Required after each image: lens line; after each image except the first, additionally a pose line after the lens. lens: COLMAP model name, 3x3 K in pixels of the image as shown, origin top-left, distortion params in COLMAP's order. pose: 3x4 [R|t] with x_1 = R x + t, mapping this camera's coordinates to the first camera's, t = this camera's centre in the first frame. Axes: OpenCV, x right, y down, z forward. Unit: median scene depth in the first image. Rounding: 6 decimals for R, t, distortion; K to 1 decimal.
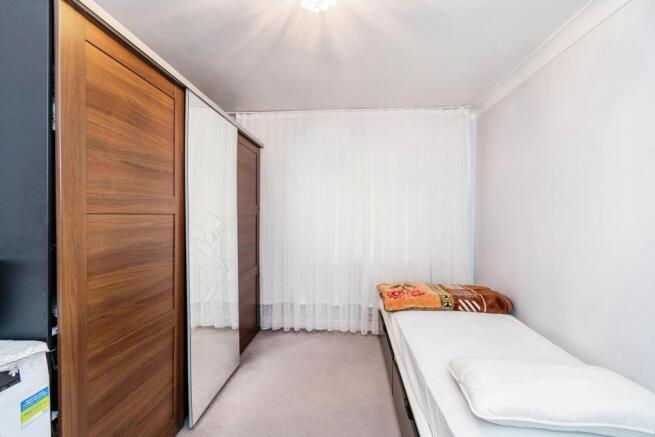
lens RADIAL K [[287.7, 0, 326.6], [0, 287.7, 221.5], [0, 0, 1]] dist [0.003224, 0.001339]
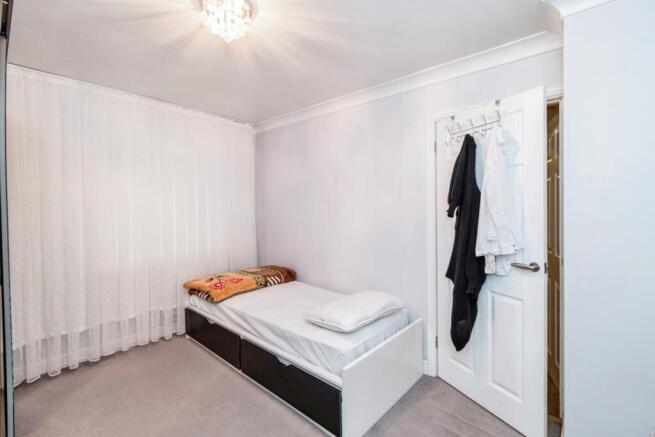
lens RADIAL K [[287.7, 0, 326.8], [0, 287.7, 211.7], [0, 0, 1]] dist [0.003224, 0.001339]
pose [[0.601701, -0.019442, 0.798485, -0.309544], [0.026511, 0.999639, 0.004362, -0.017964], [-0.798281, 0.018544, 0.601999, 0.003544]]
